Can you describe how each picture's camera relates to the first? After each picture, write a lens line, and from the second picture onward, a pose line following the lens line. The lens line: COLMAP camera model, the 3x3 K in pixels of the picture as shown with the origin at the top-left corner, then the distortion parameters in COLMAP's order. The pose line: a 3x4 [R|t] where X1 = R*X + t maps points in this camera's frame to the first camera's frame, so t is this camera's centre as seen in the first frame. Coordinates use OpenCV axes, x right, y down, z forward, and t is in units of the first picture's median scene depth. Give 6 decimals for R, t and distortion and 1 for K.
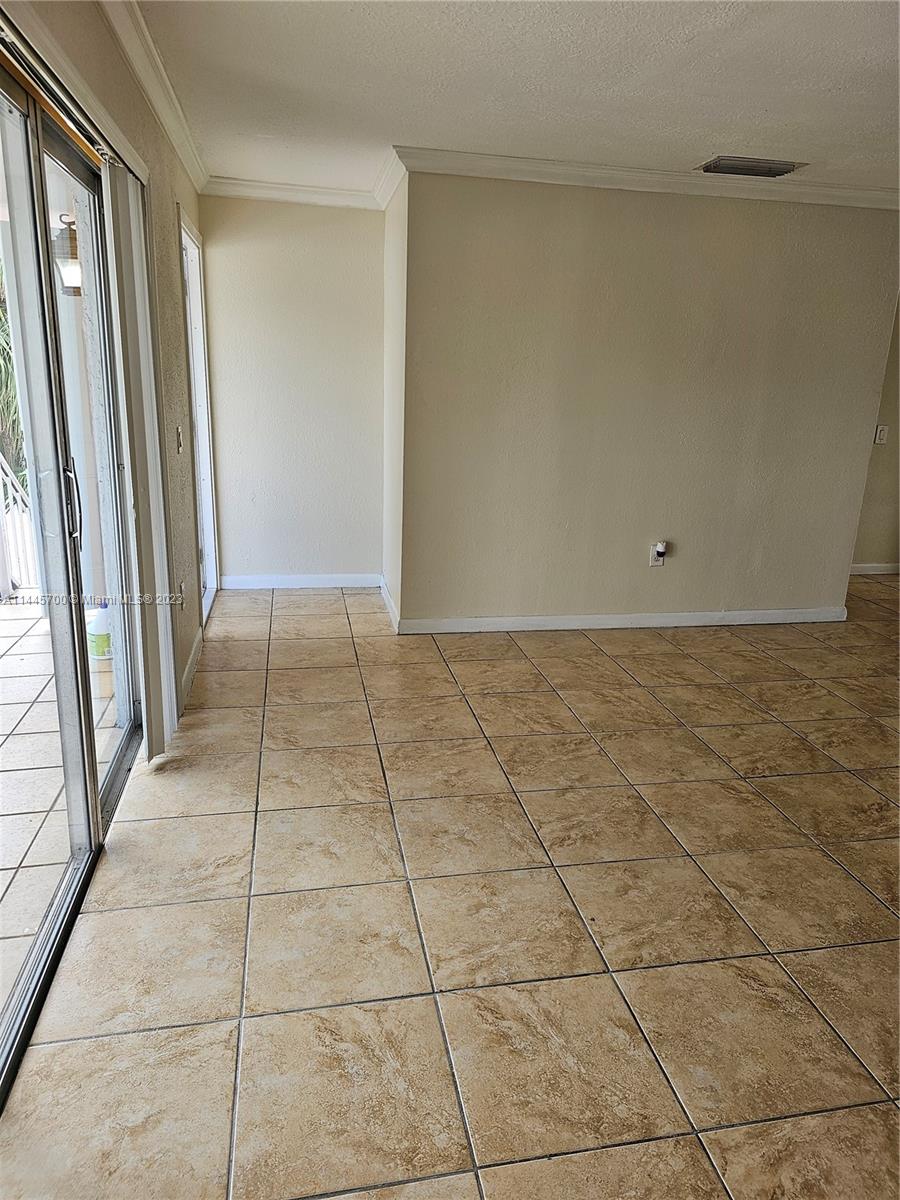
lens RADIAL K [[800.3, 0, 463.1], [0, 800.3, 589.4], [0, 0, 1]] dist [0.061587, -0.054220]
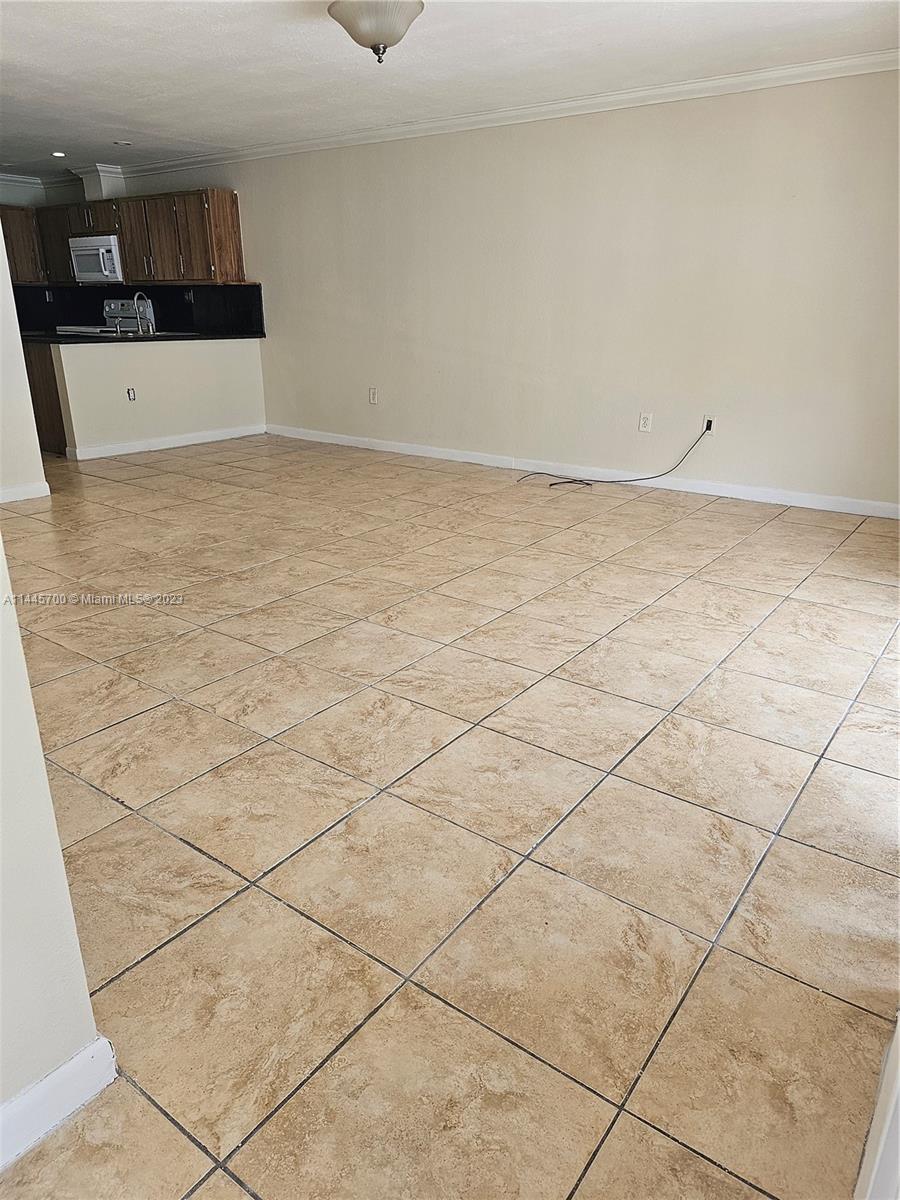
lens RADIAL K [[800.3, 0, 447.2], [0, 800.3, 594.2], [0, 0, 1]] dist [0.061587, -0.054220]
pose [[-0.665264, -0.289771, 0.688082, -0.504098], [0.166085, 0.841081, 0.514780, -0.359929], [-0.727901, 0.456745, -0.511414, 1.556907]]
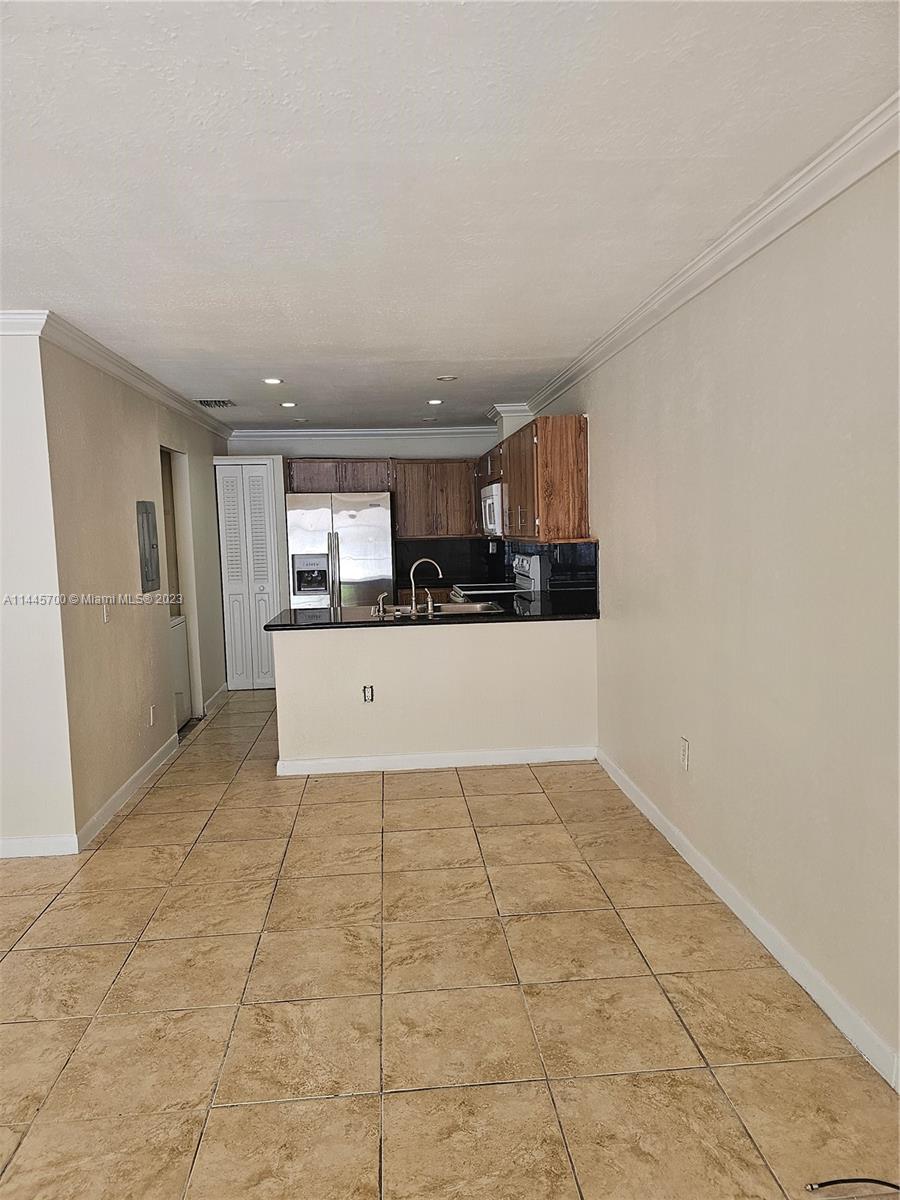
lens RADIAL K [[800.3, 0, 447.0], [0, 800.3, 595.2], [0, 0, 1]] dist [0.061587, -0.054220]
pose [[0.122007, -0.125383, 0.984578, 0.281116], [0.284166, 0.954875, 0.086387, -0.085592], [-0.950980, 0.269244, 0.152131, 0.277783]]
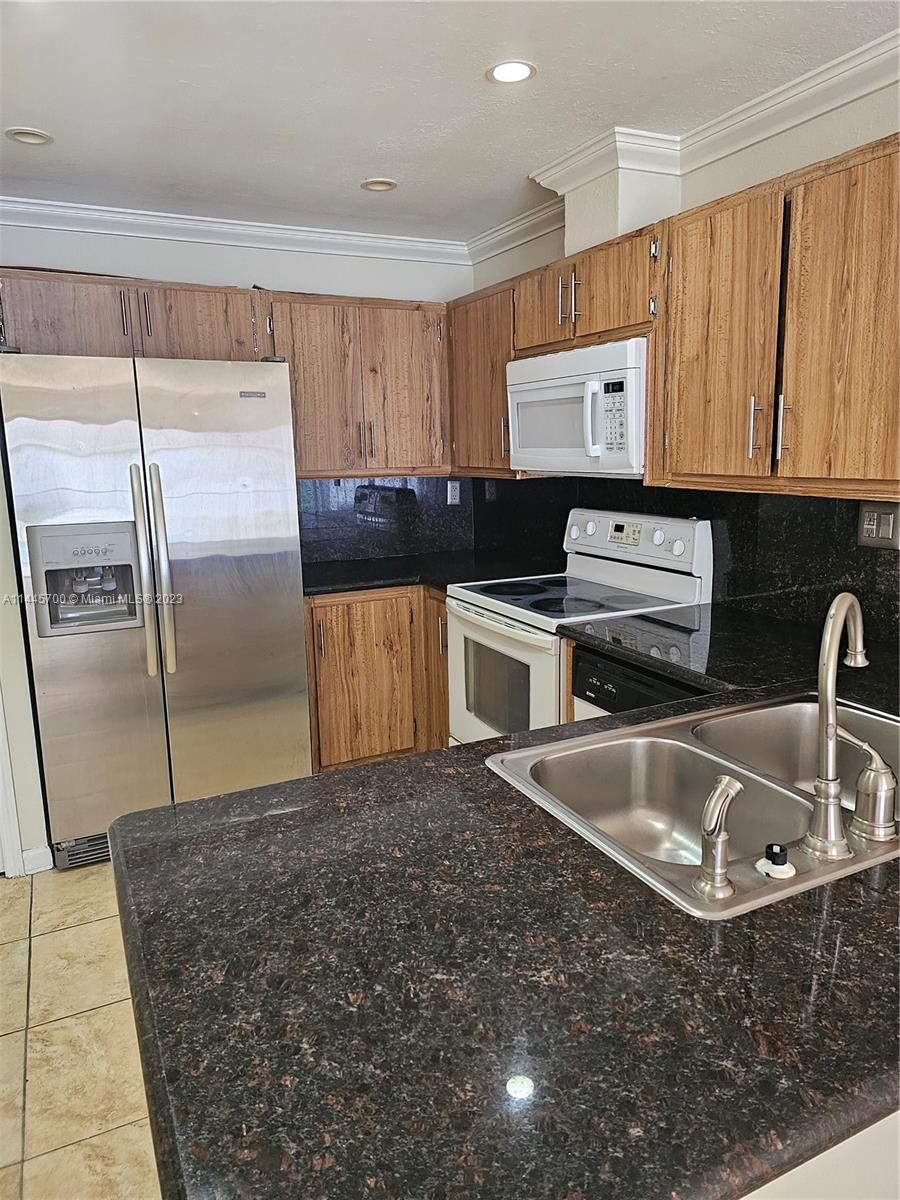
lens RADIAL K [[800.3, 0, 456.0], [0, 800.3, 596.9], [0, 0, 1]] dist [0.061587, -0.054220]
pose [[-0.252533, -0.214825, 0.943439, 1.710294], [0.259593, 0.924253, 0.279942, -0.185798], [-0.932115, 0.315605, -0.177638, 0.825138]]
